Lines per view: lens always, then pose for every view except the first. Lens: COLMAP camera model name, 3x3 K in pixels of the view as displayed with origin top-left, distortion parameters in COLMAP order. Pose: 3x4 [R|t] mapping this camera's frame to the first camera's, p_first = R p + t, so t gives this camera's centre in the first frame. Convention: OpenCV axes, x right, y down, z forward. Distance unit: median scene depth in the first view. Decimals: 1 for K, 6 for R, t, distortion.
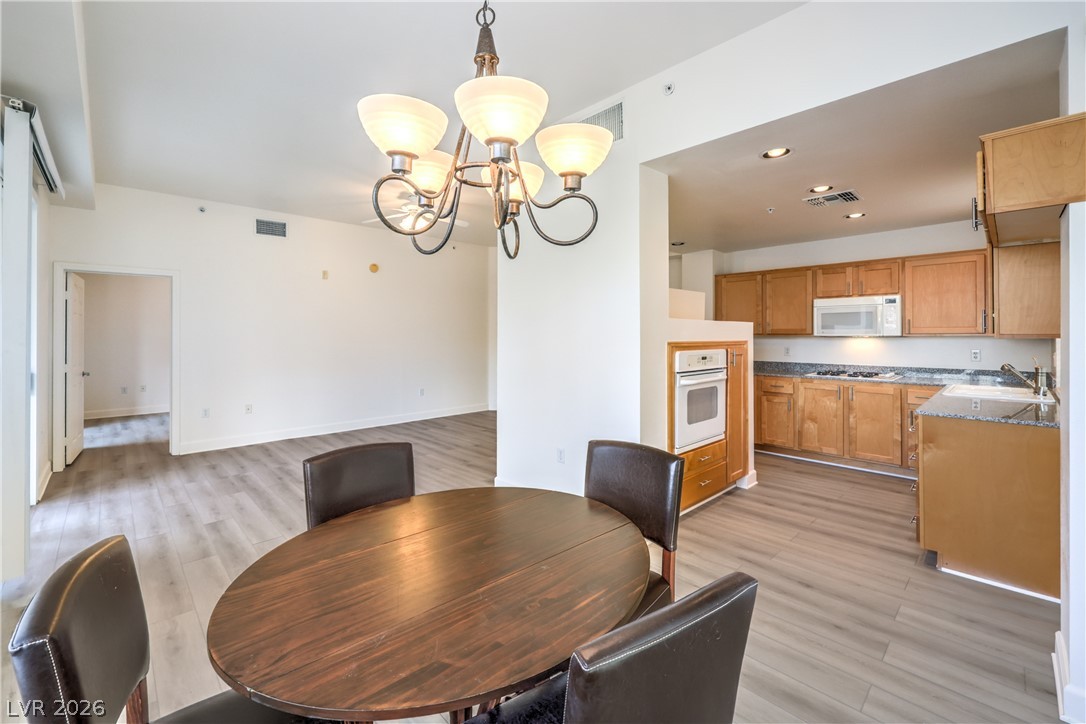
lens RADIAL K [[451.0, 0, 537.2], [0, 451.0, 333.3], [0, 0, 1]] dist [-0.001717, -0.000213]
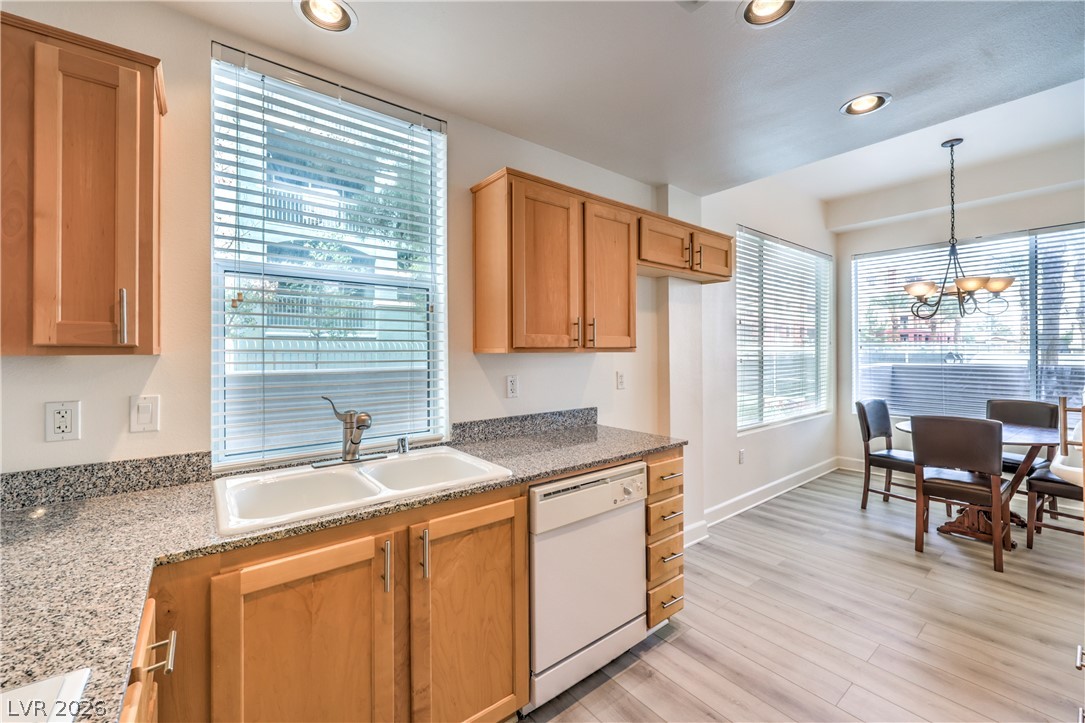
lens RADIAL K [[439.1, 0, 545.9], [0, 439.1, 350.8], [0, 0, 1]] dist [-0.000136, -0.000176]
pose [[-0.995865, 0.006355, 0.090625, 0.588925], [0.006016, 0.999974, -0.004005, 0.005331], [-0.090649, -0.003444, -0.995877, 1.048399]]
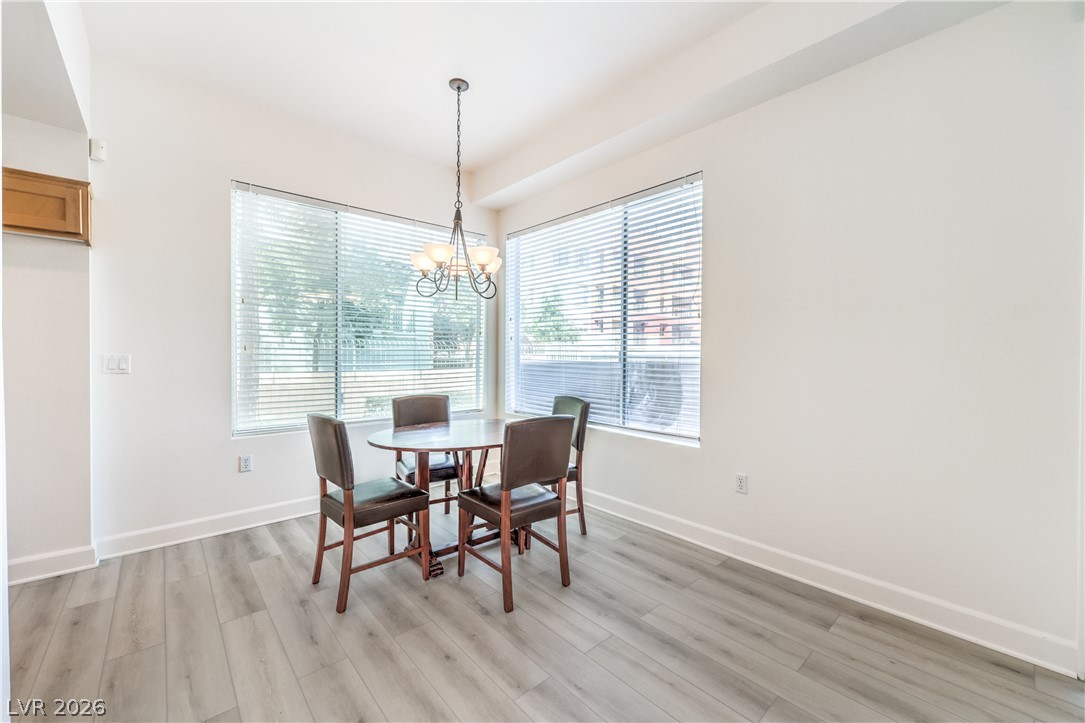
lens RADIAL K [[439.5, 0, 542.5], [0, 439.5, 361.5], [0, 0, 1]] dist [0.000731, -0.000167]
pose [[-0.999315, -0.003360, 0.036842, -0.166866], [-0.002726, 0.999847, 0.017263, 0.030681], [-0.036894, 0.017151, -0.999172, 0.859985]]
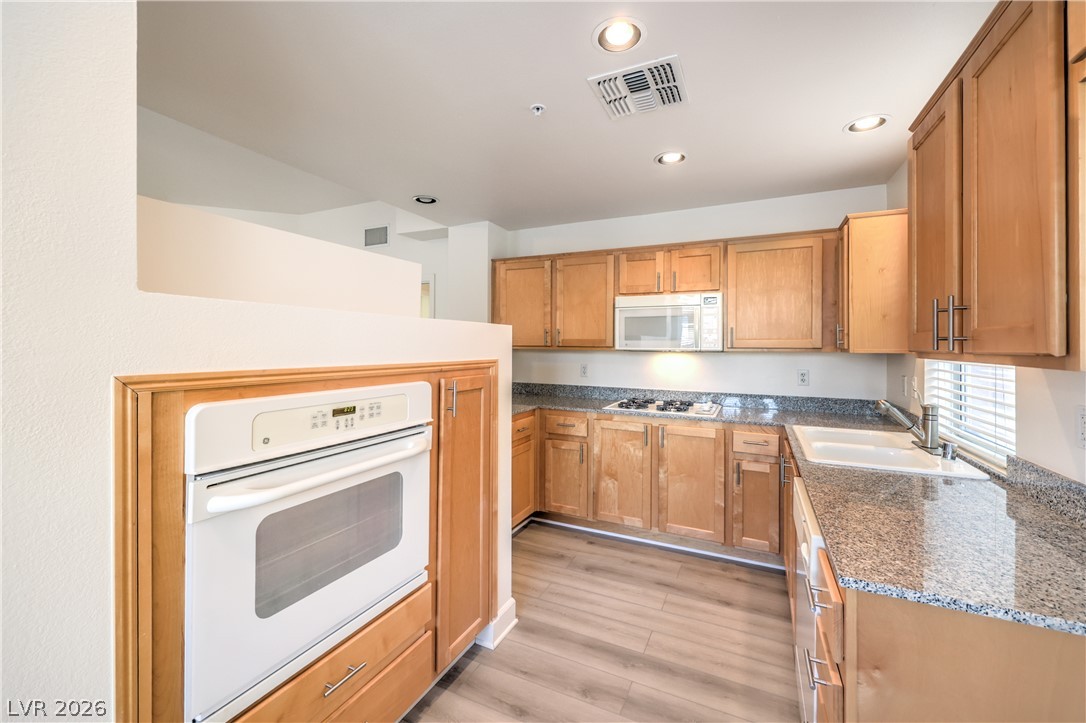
lens RADIAL K [[441.2, 0, 541.6], [0, 441.2, 343.9], [0, 0, 1]] dist [-0.000070, -0.000058]
pose [[0.935067, 0.008986, 0.354357, 0.290254], [-0.009426, 0.999955, -0.000486, -0.001912], [-0.354346, -0.002885, 0.935110, 0.440523]]
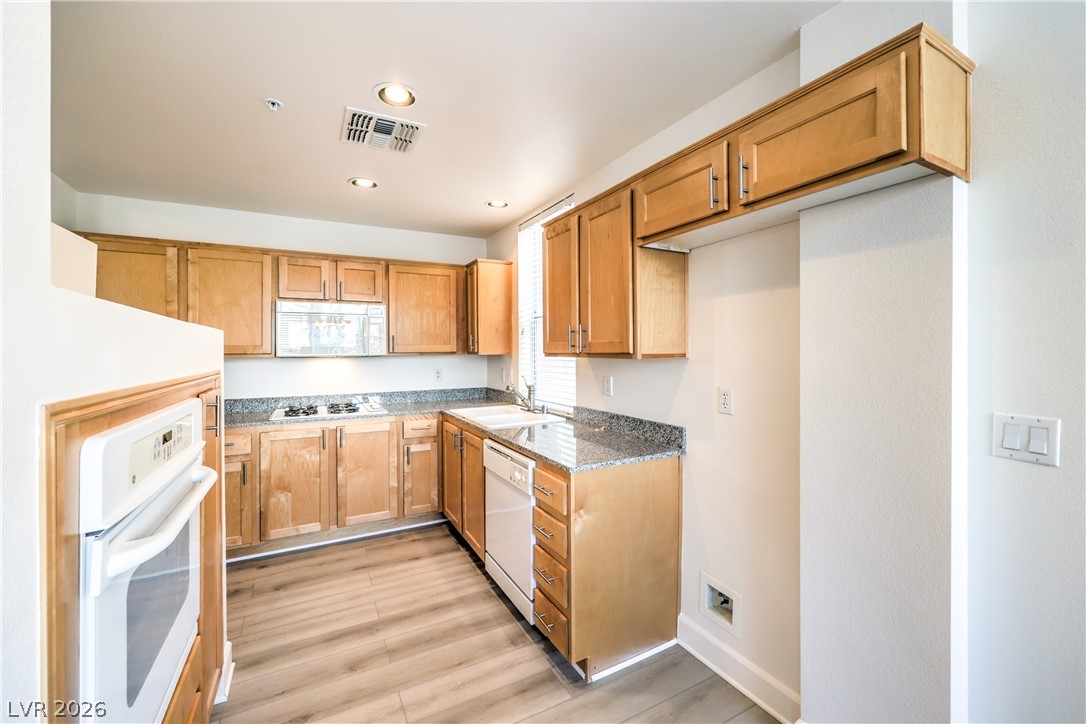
lens RADIAL K [[444.1, 0, 541.5], [0, 444.1, 350.8], [0, 0, 1]] dist [-0.000366, -0.000038]
pose [[0.267160, -0.001821, 0.963650, 0.107134], [0.002489, 0.999996, 0.001200, -0.002533], [-0.963649, 0.002078, 0.267164, 0.496791]]
